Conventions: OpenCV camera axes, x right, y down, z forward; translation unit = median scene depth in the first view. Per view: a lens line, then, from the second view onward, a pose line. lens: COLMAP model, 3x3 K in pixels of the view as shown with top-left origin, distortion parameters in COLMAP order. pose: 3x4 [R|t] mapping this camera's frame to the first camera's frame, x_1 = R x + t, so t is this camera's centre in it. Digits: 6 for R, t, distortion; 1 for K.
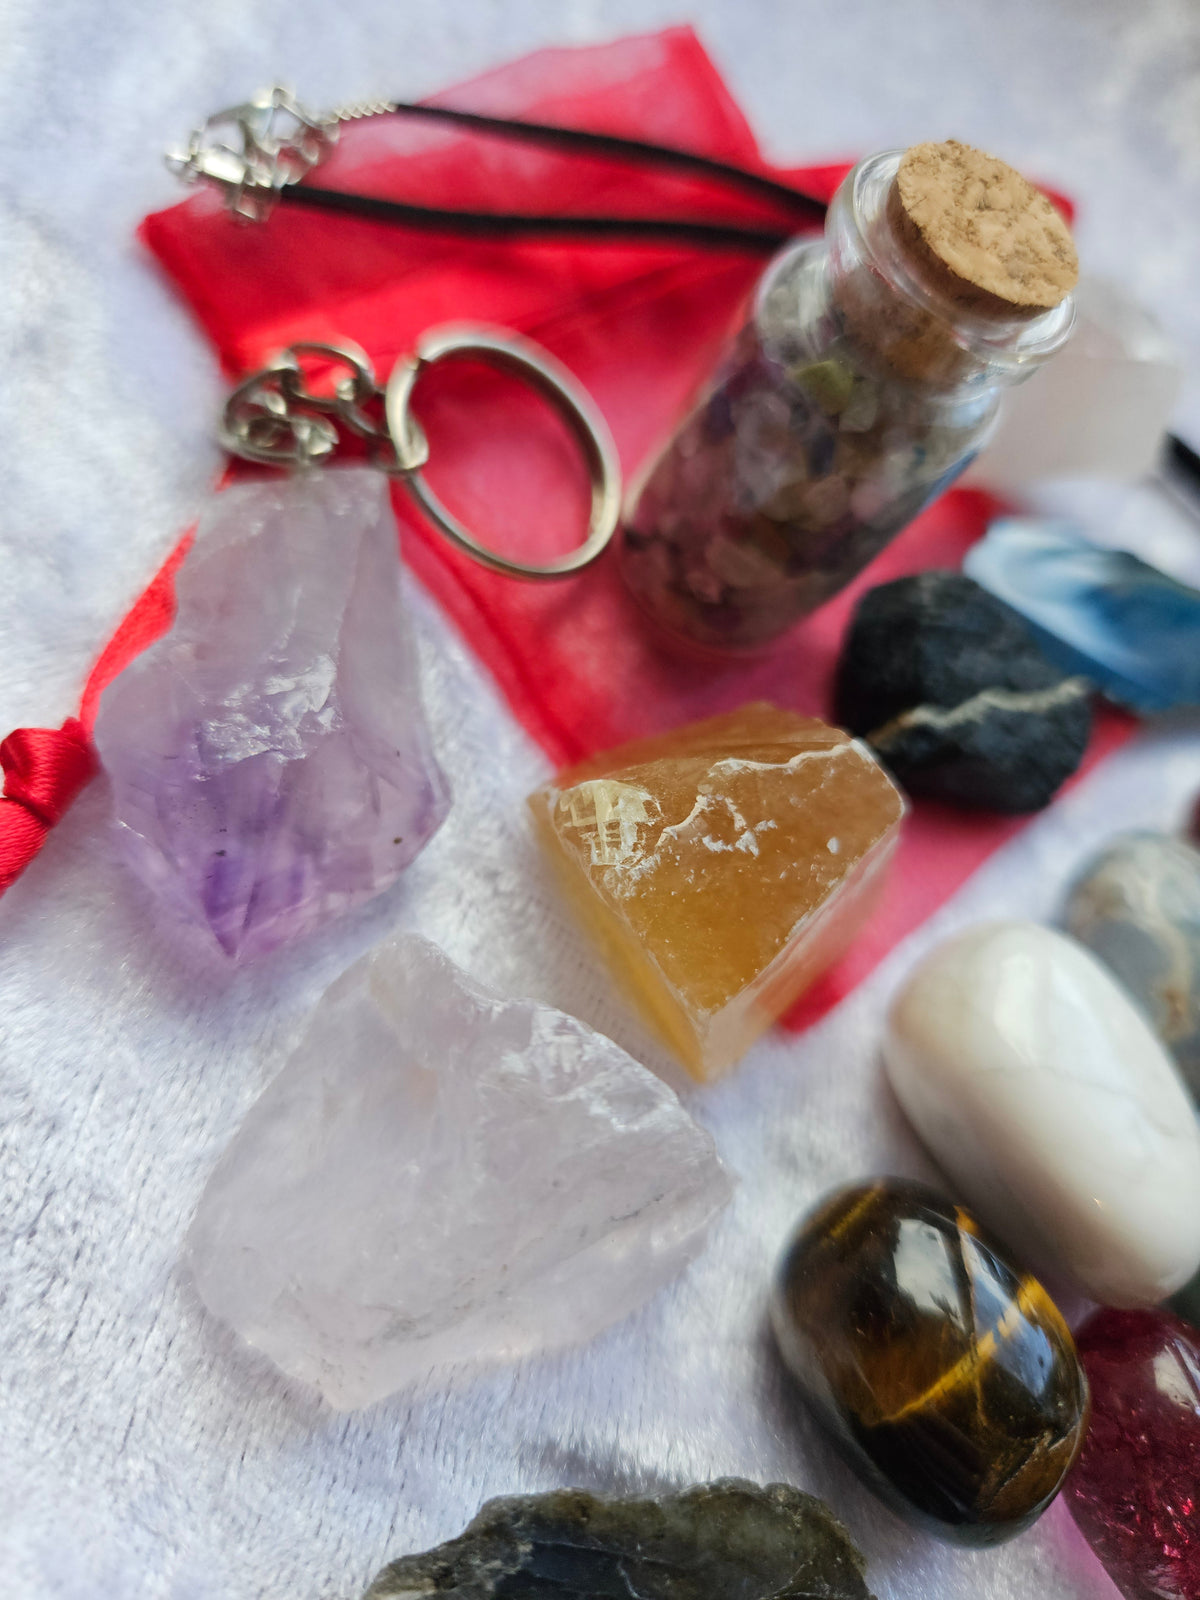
lens RADIAL K [[1172.8, 0, 603.4], [0, 1172.8, 819.2], [0, 0, 1]] dist [-0.046986, -0.002785]
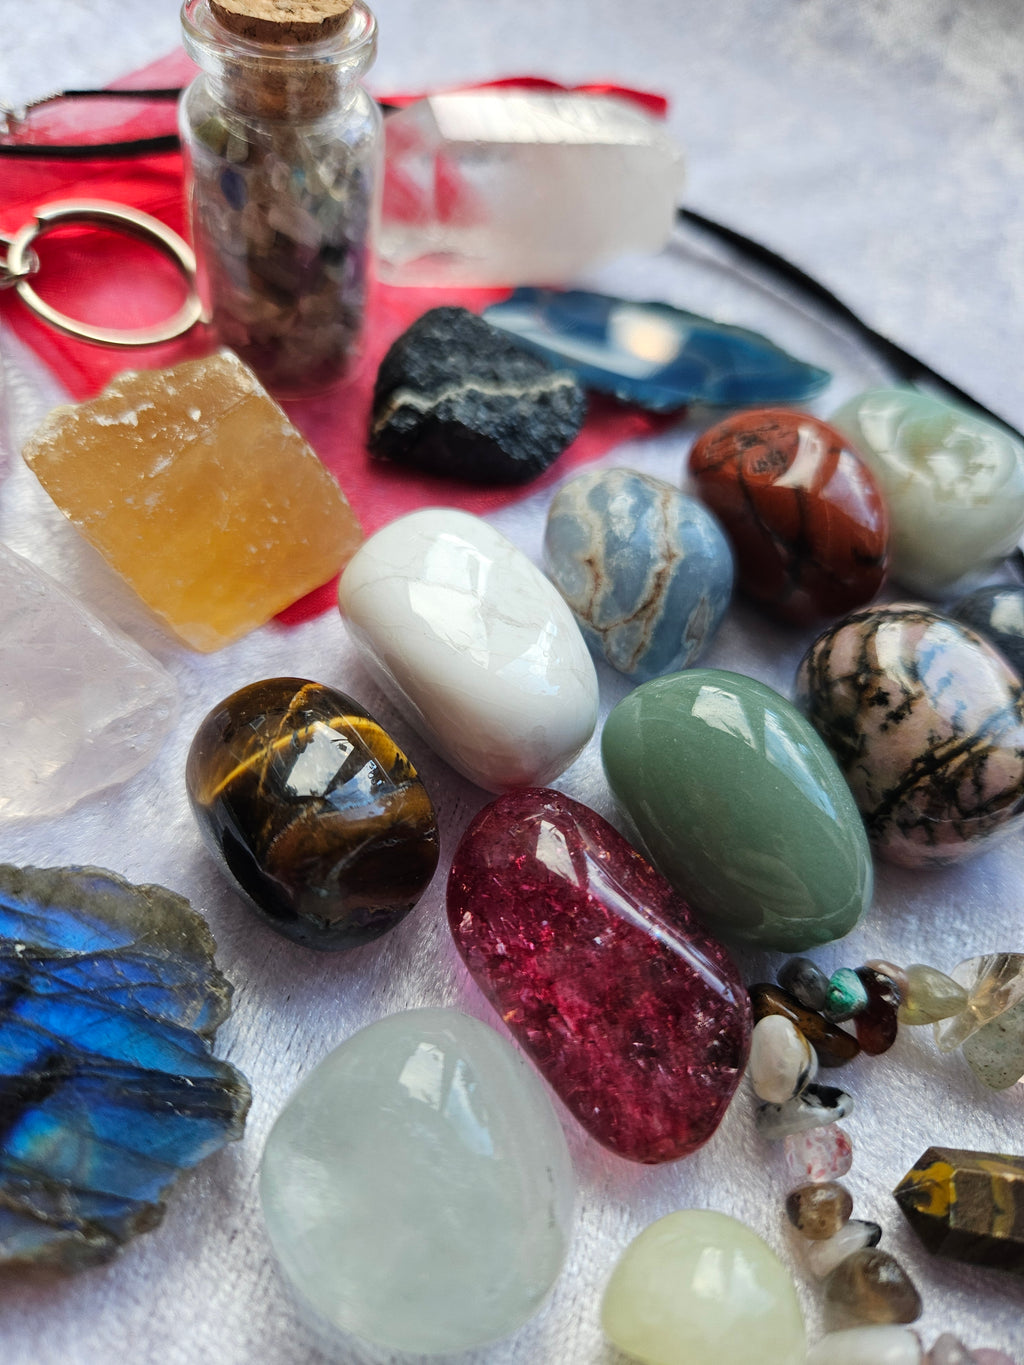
lens RADIAL K [[1000.6, 0, 514.9], [0, 1000.6, 698.9], [0, 0, 1]] dist [-0.046986, -0.002785]
pose [[0.975688, -0.114232, -0.187041, 0.739346], [0.082833, 0.982327, -0.167844, 0.573498], [0.202909, 0.148270, 0.967907, 0.004835]]
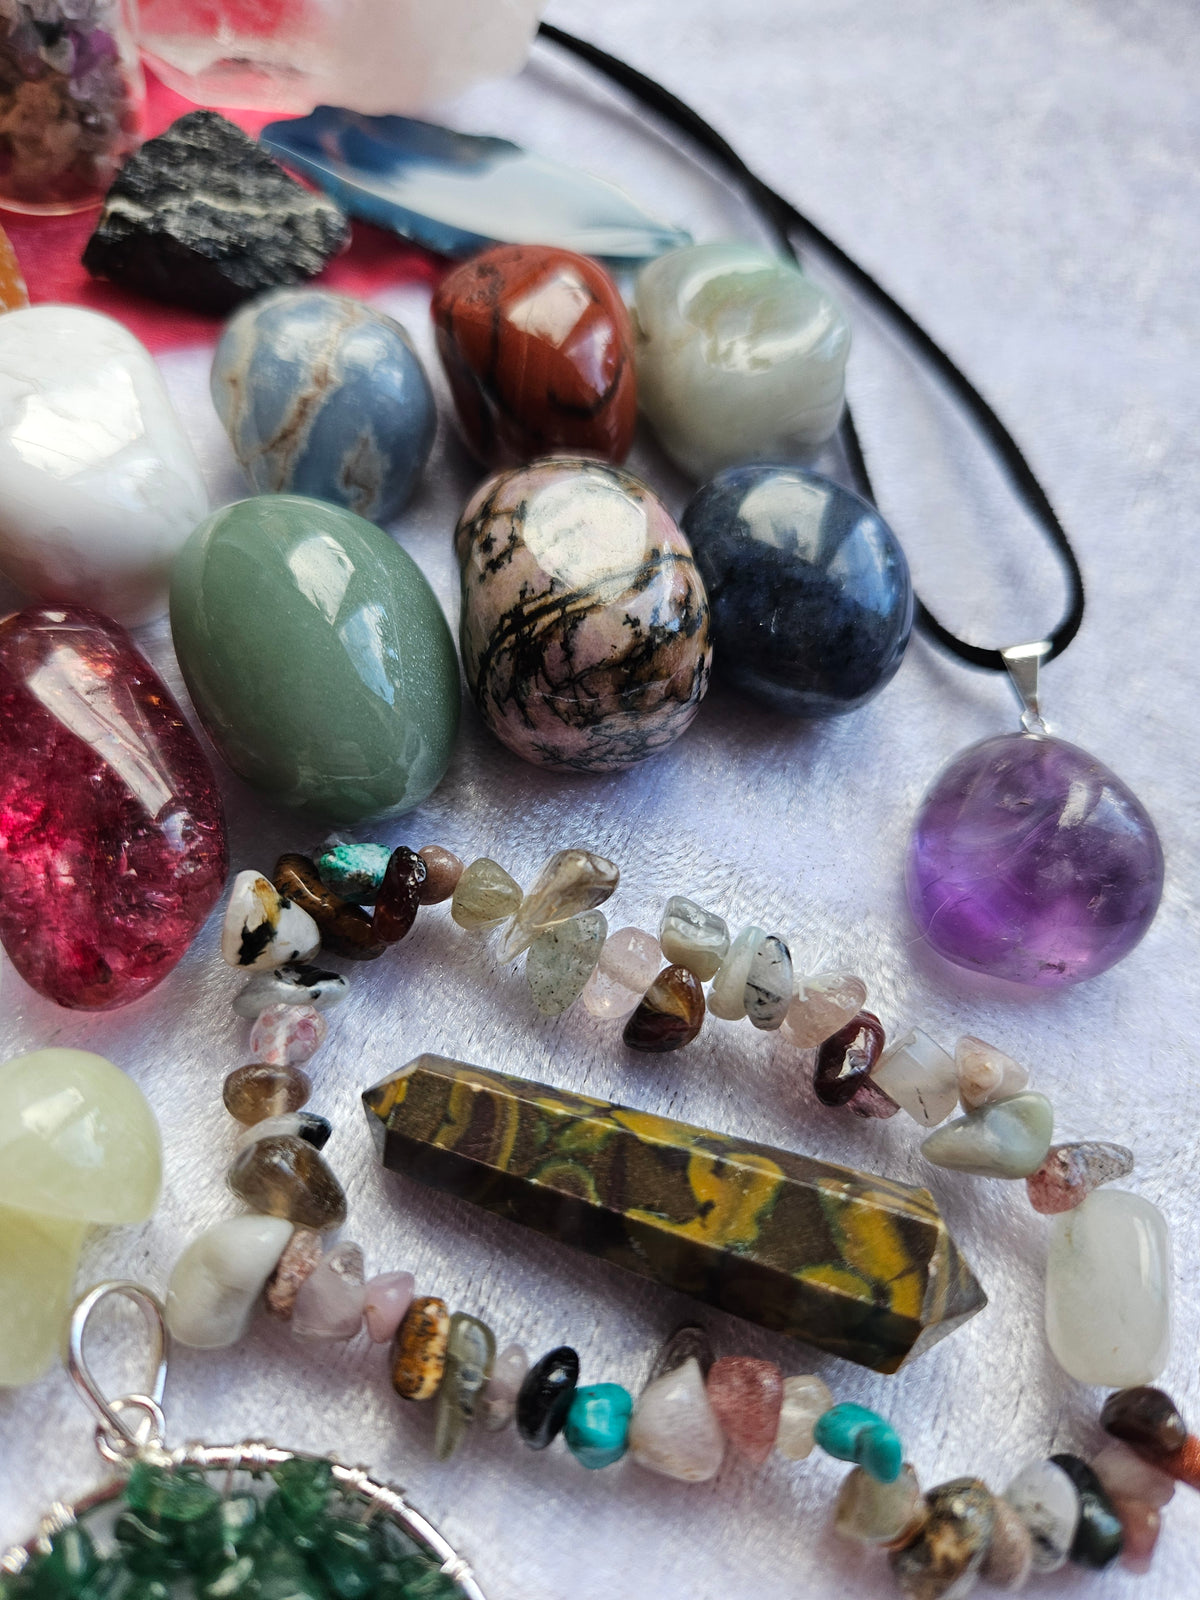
lens RADIAL K [[1172.8, 0, 603.4], [0, 1172.8, 819.2], [0, 0, 1]] dist [-0.046986, -0.002785]
pose [[0.959823, 0.006910, -0.280522, 1.381818], [-0.041976, 0.991984, -0.119191, 0.816281], [0.277449, 0.126178, 0.952419, 0.188908]]
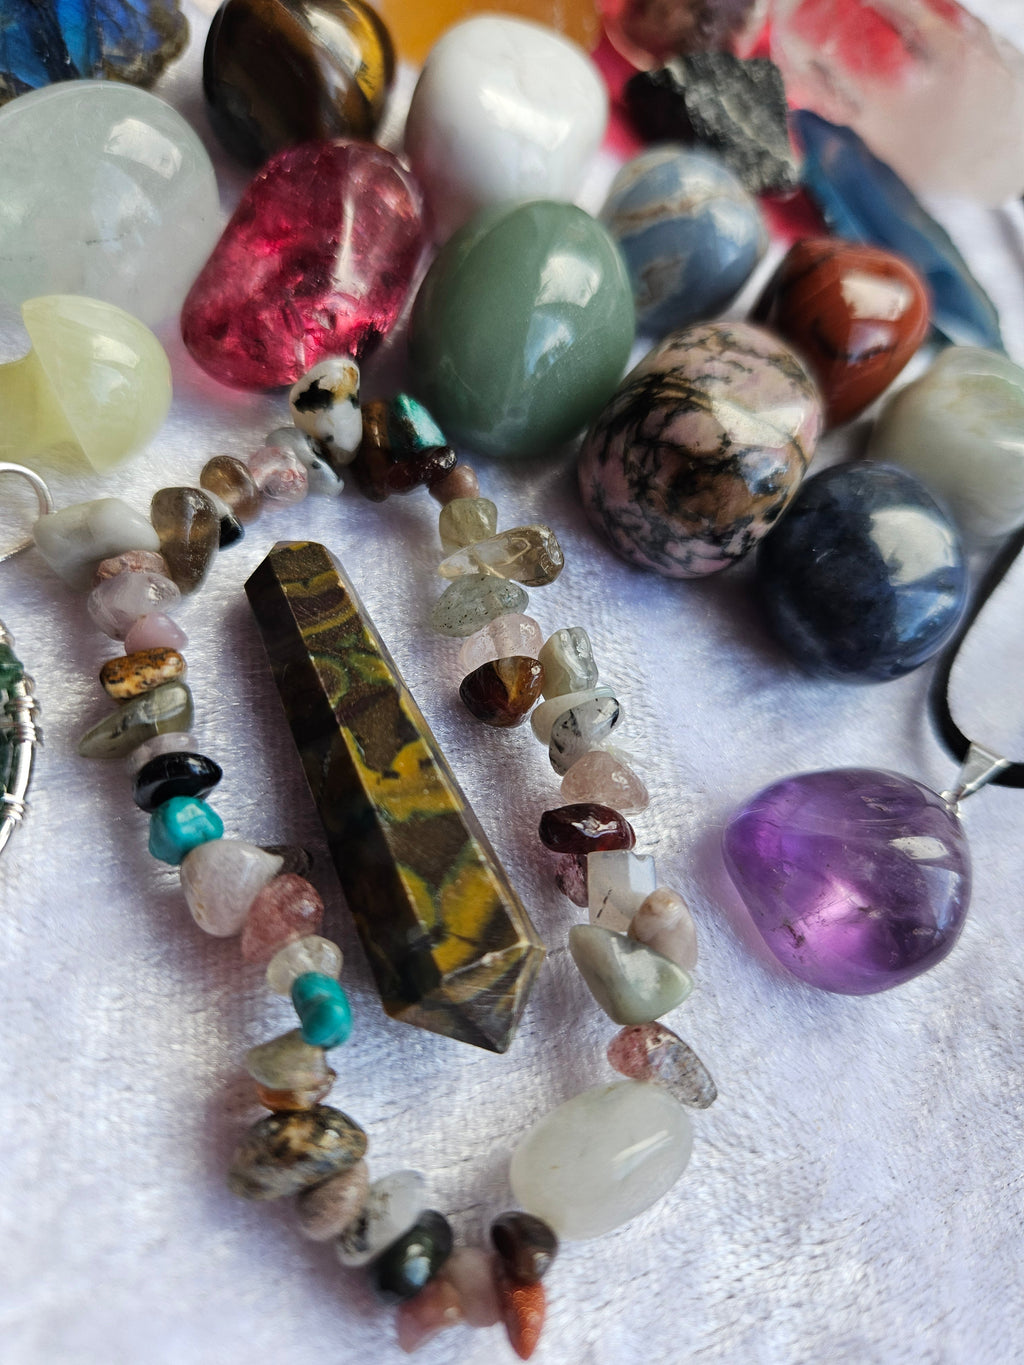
lens RADIAL K [[1000.6, 0, 514.9], [0, 1000.6, 698.9], [0, 0, 1]] dist [-0.046986, -0.002785]
pose [[0.614791, 0.600039, -0.511845, 1.692445], [-0.756790, 0.631523, -0.168664, 1.042668], [0.222036, 0.491052, 0.842358, 0.393099]]
